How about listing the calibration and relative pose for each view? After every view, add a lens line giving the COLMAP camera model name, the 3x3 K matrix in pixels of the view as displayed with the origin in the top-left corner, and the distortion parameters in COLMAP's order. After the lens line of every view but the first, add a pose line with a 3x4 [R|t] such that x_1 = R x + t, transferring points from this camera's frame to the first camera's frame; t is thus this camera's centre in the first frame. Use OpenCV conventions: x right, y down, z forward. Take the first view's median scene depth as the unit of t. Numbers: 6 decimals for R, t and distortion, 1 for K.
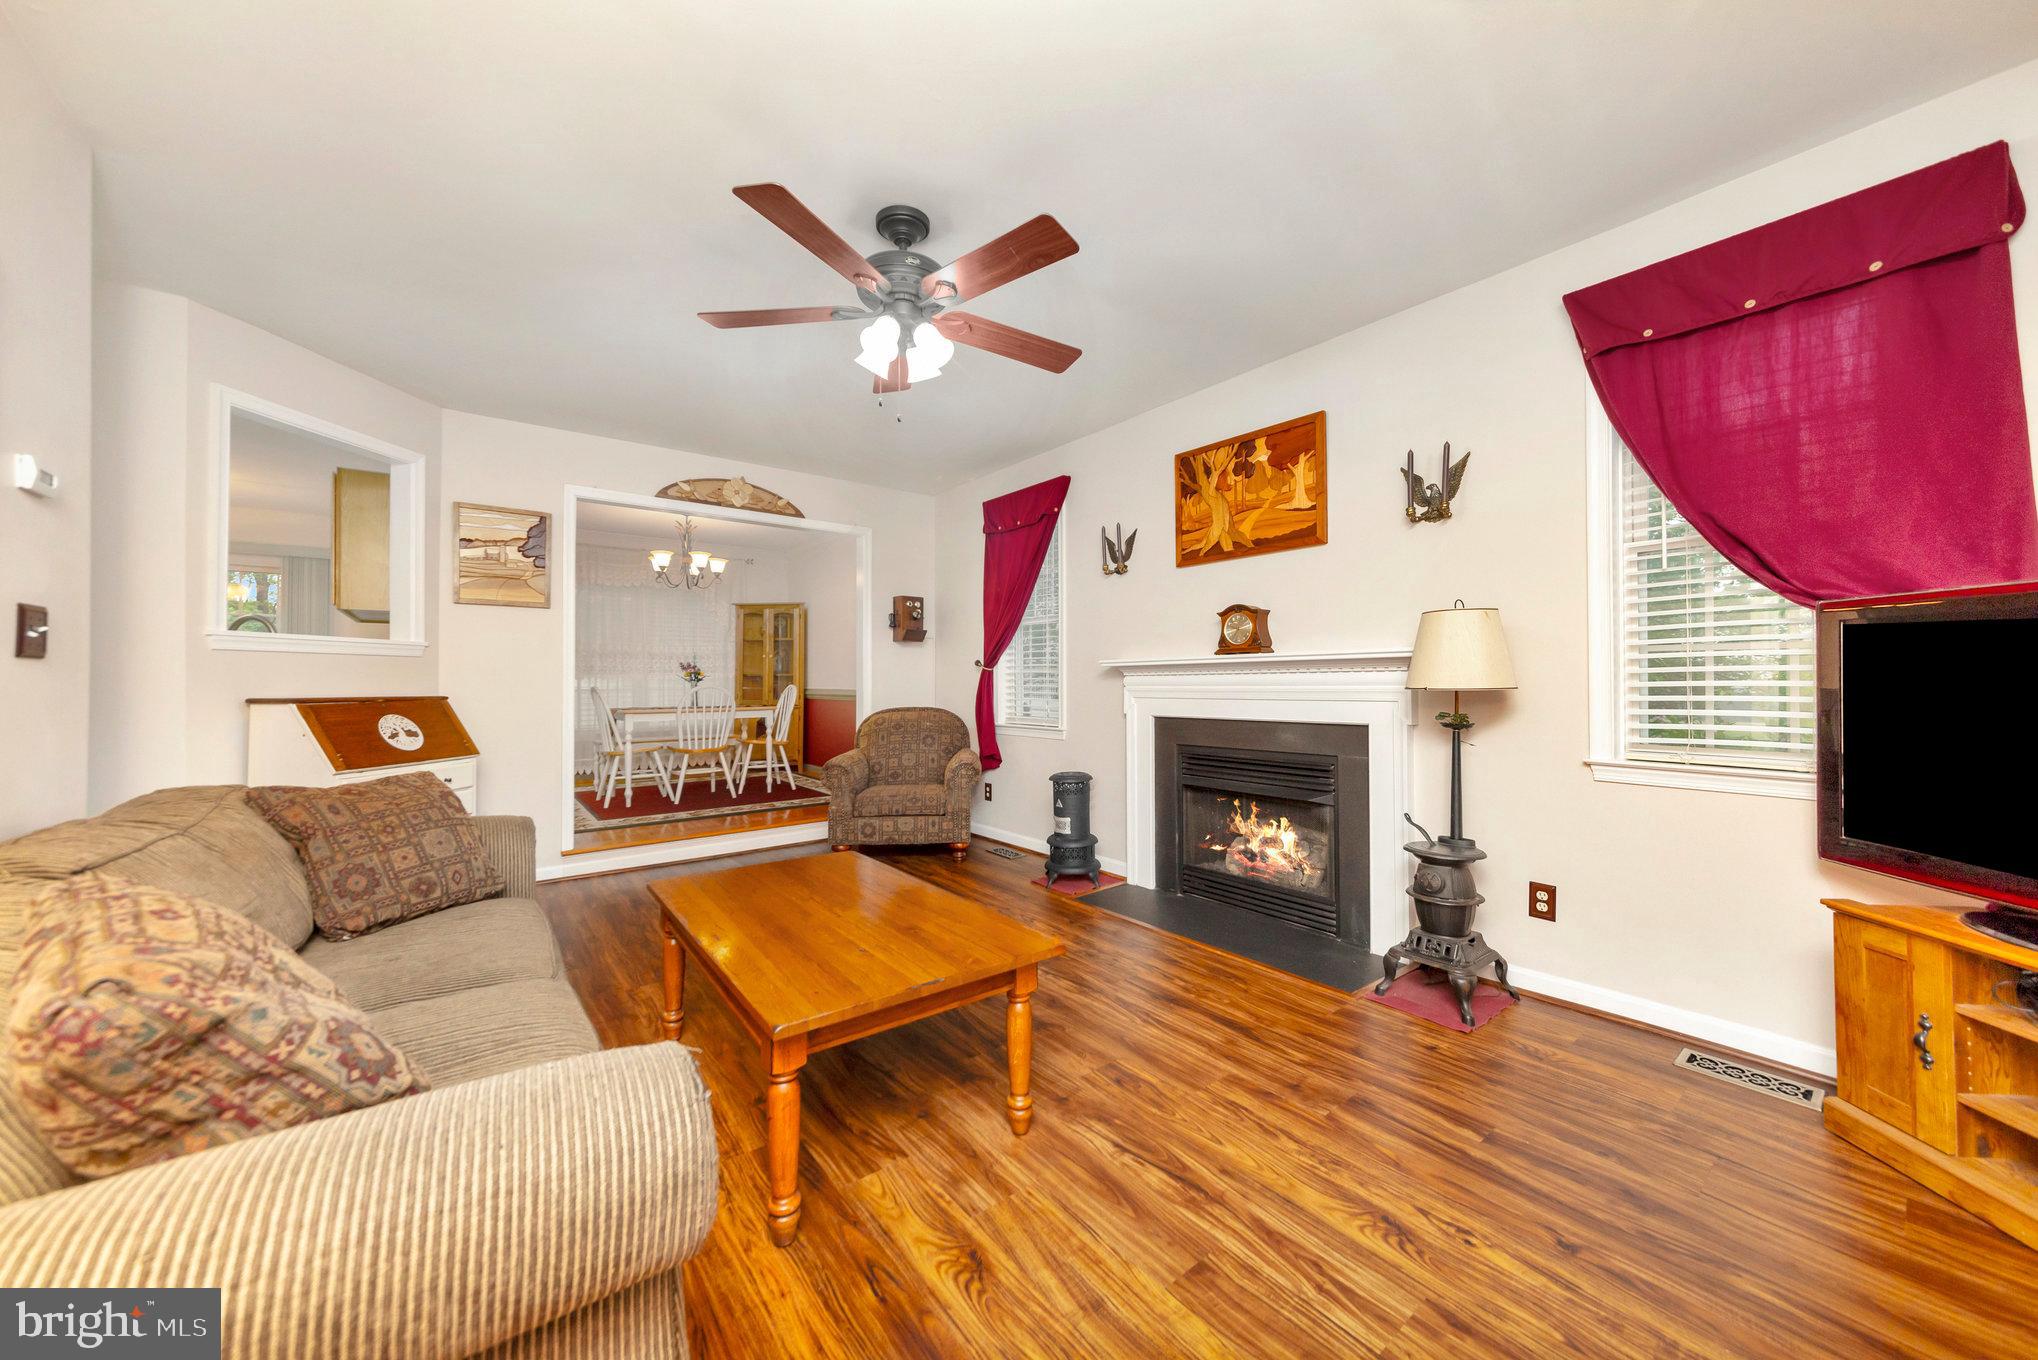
lens RADIAL K [[739.3, 0, 1026.7], [0, 739.3, 670.0], [0, 0, 1]] dist [0.006519, 0.001005]
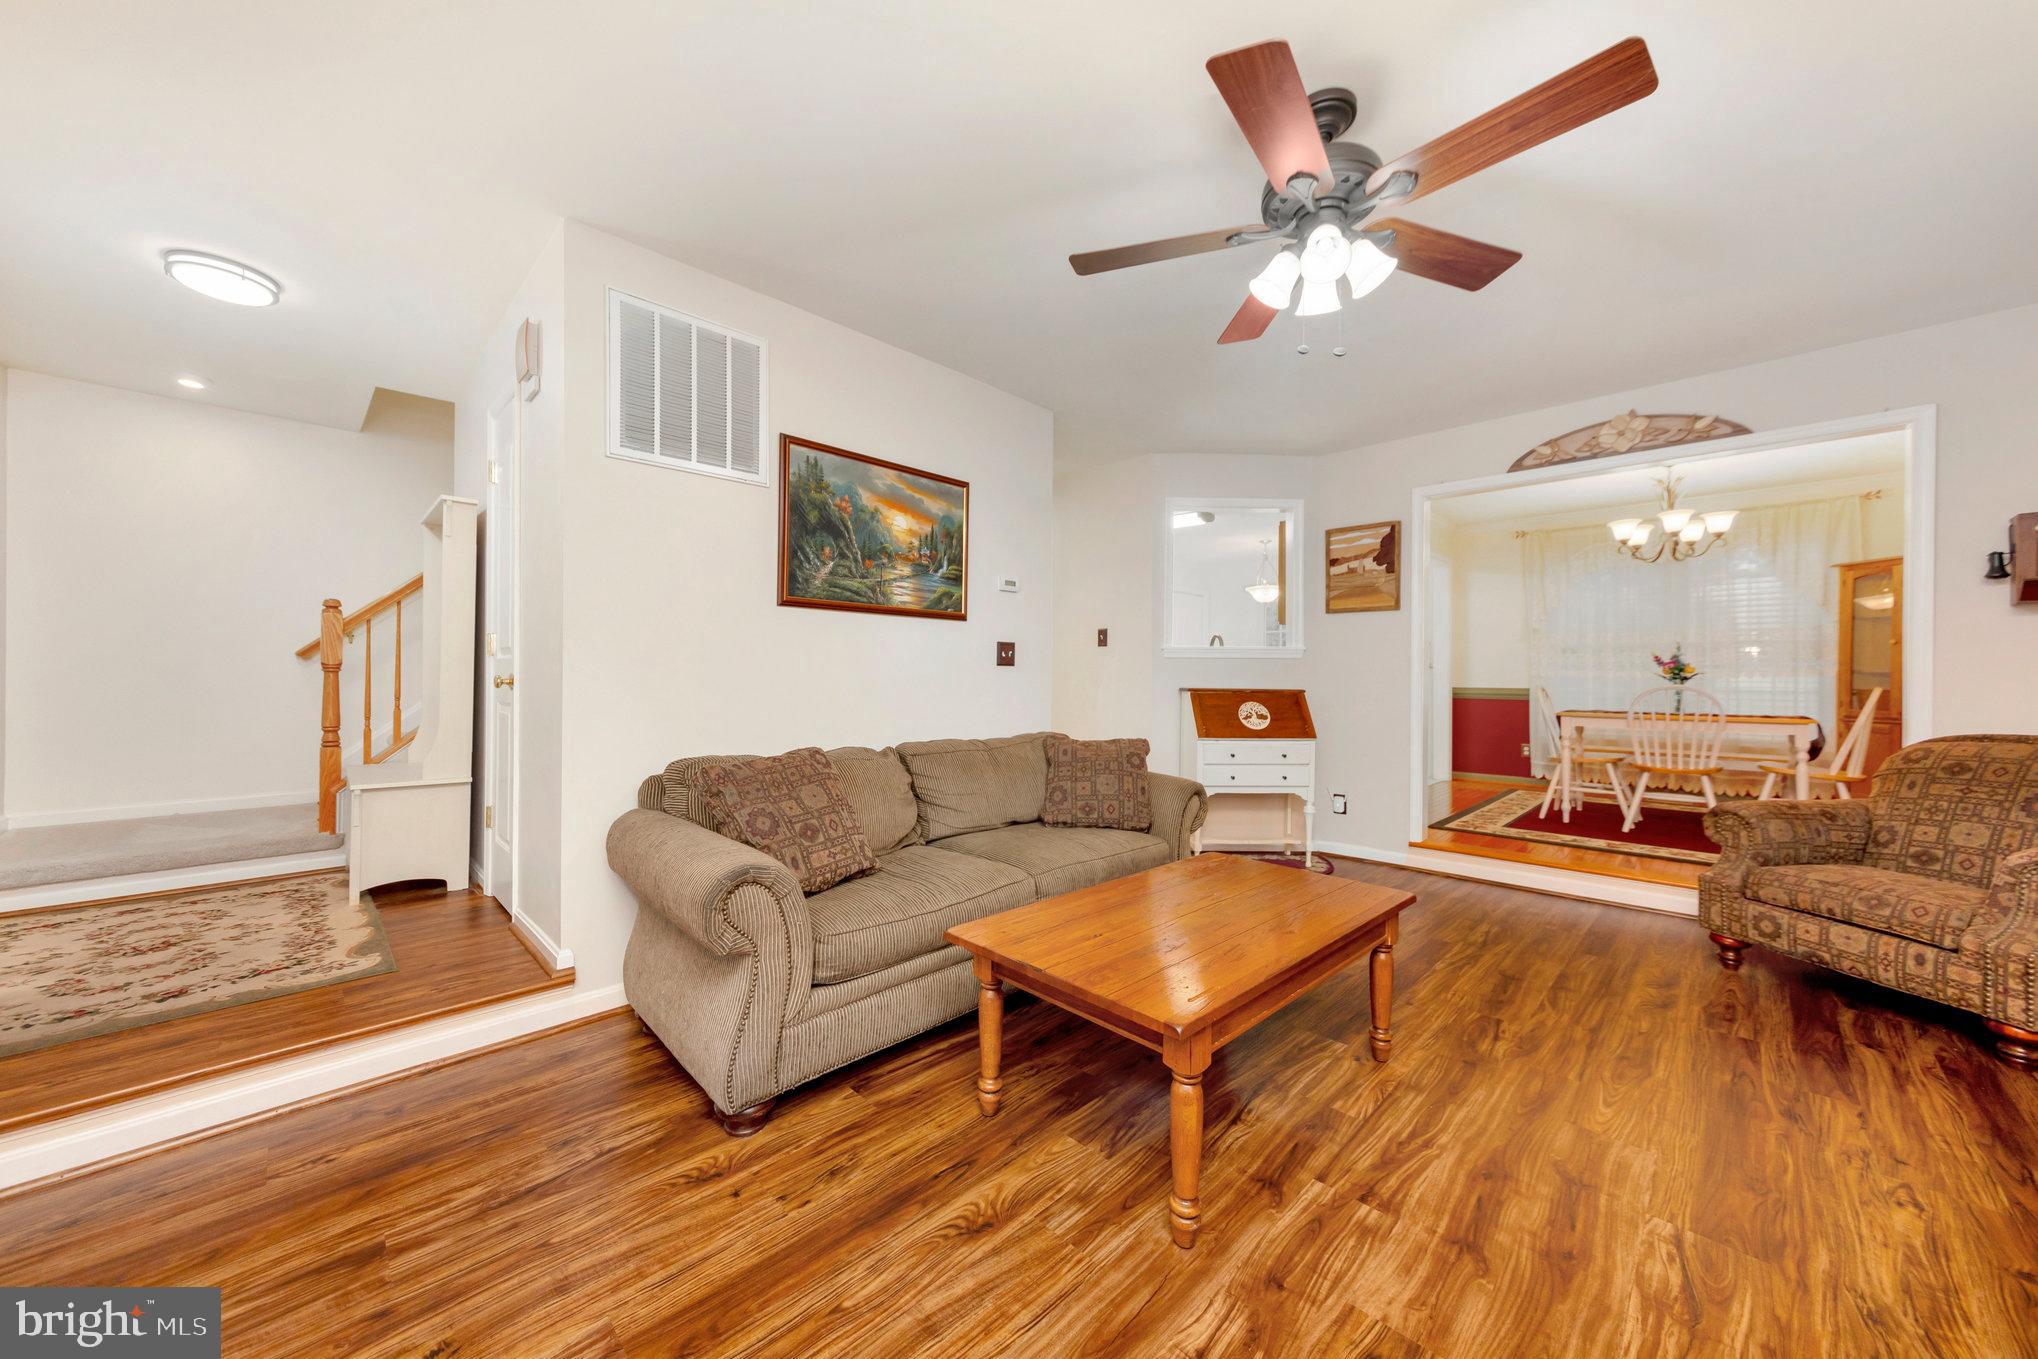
lens RADIAL K [[739.3, 0, 1012.5], [0, 739.3, 670.5], [0, 0, 1]] dist [0.006519, 0.001005]
pose [[0.102092, -0.004183, -0.994766, 0.407856], [0.008854, 0.999955, -0.003296, 0.002757], [0.994736, -0.008472, 0.102125, 0.389509]]
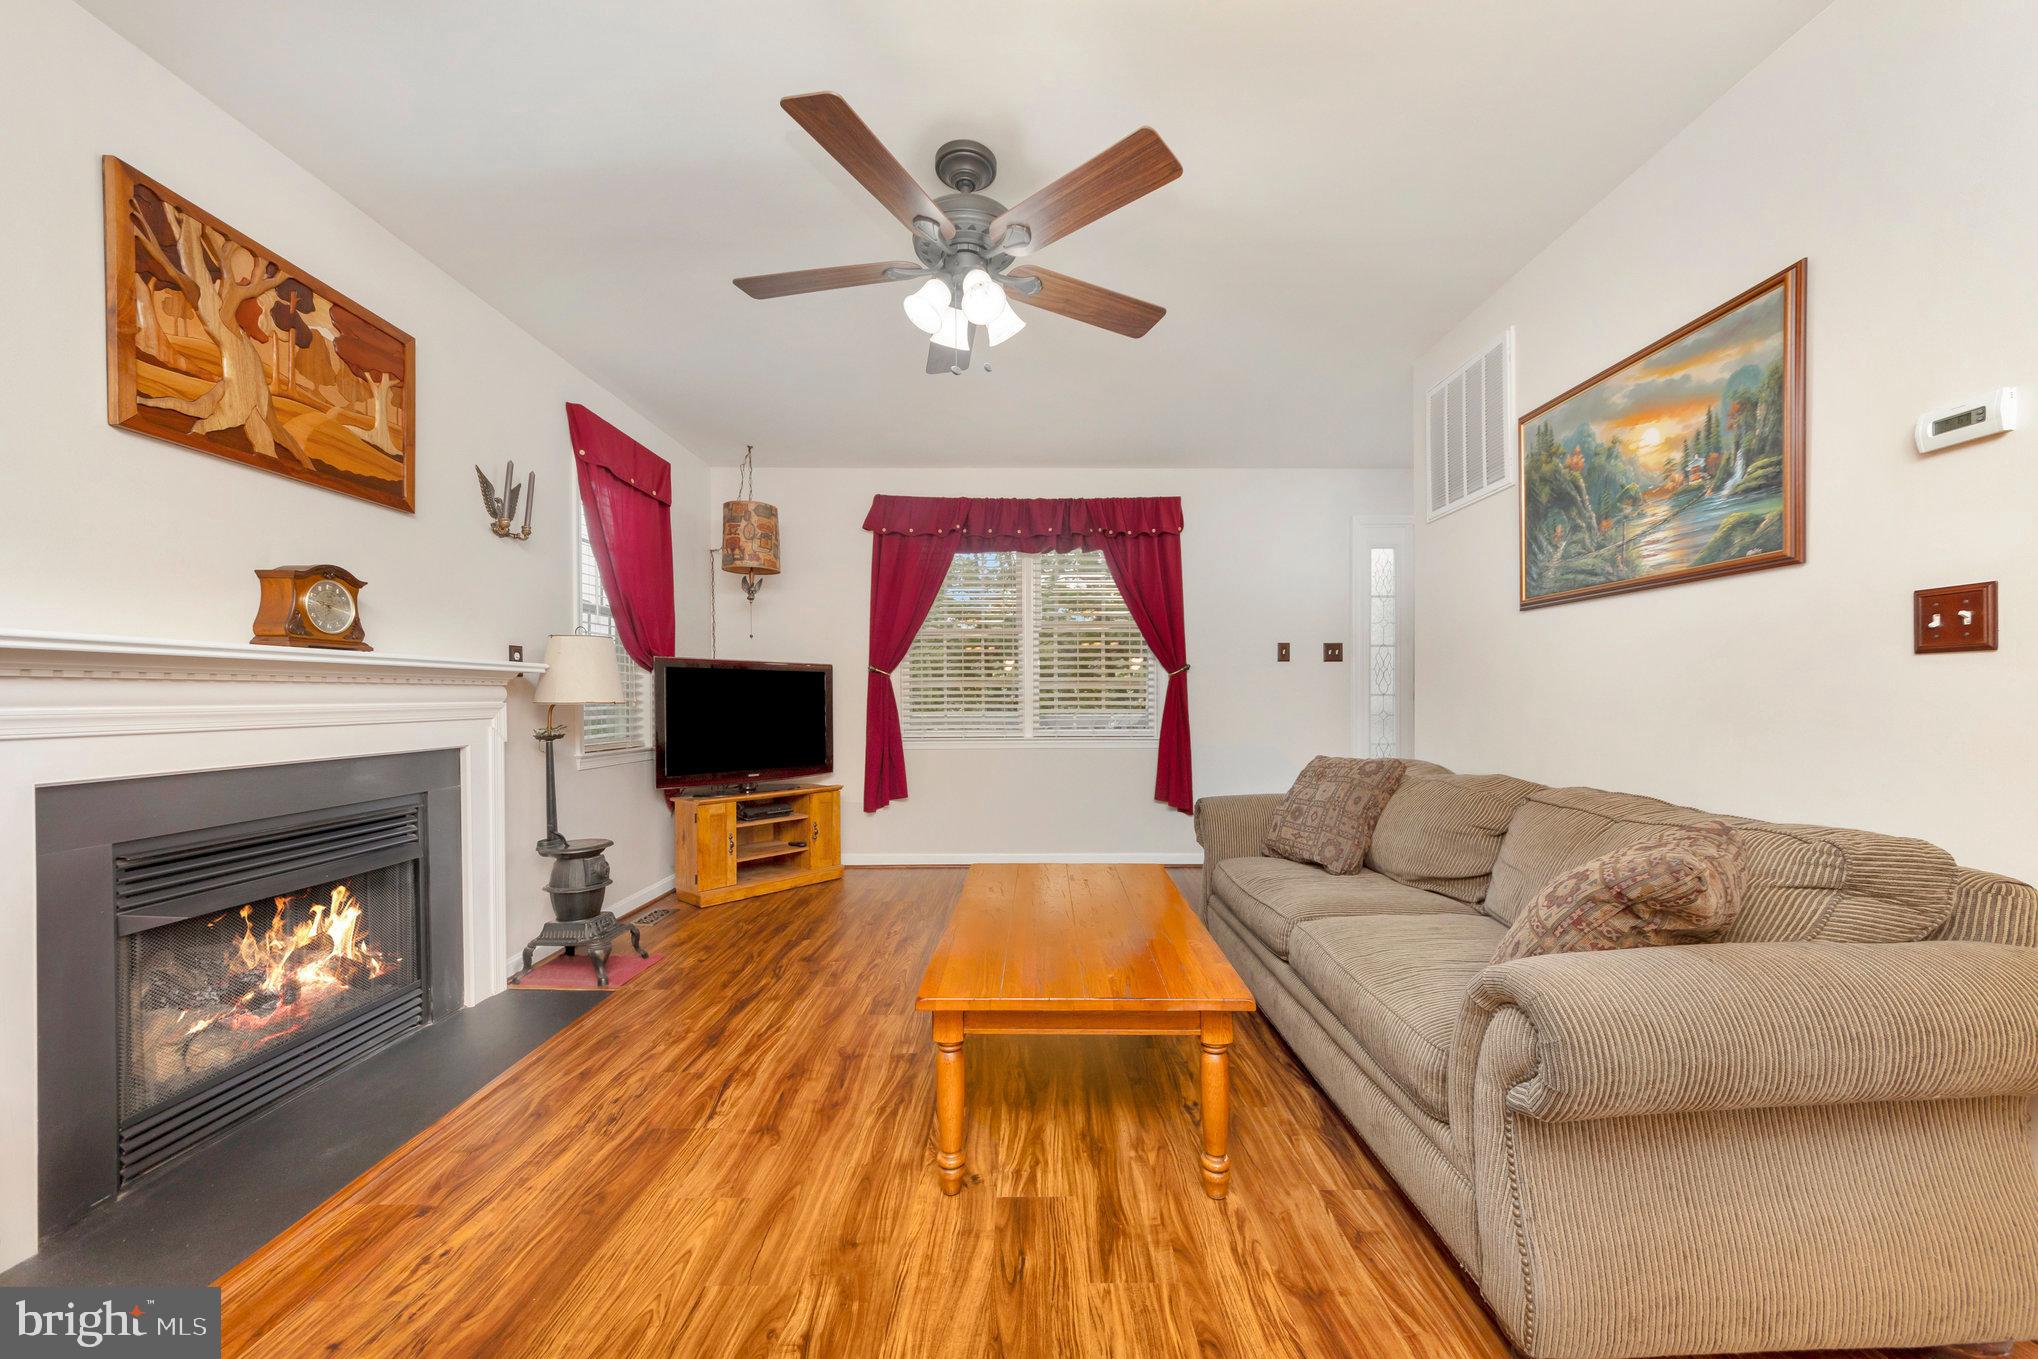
lens RADIAL K [[733.9, 0, 1024.9], [0, 733.9, 696.9], [0, 0, 1]] dist [0.000364, -0.000041]
pose [[-0.776787, 0.007325, 0.629721, -0.511214], [-0.003441, 0.999868, -0.015875, 0.024134], [-0.629754, -0.014498, -0.776659, 1.092361]]
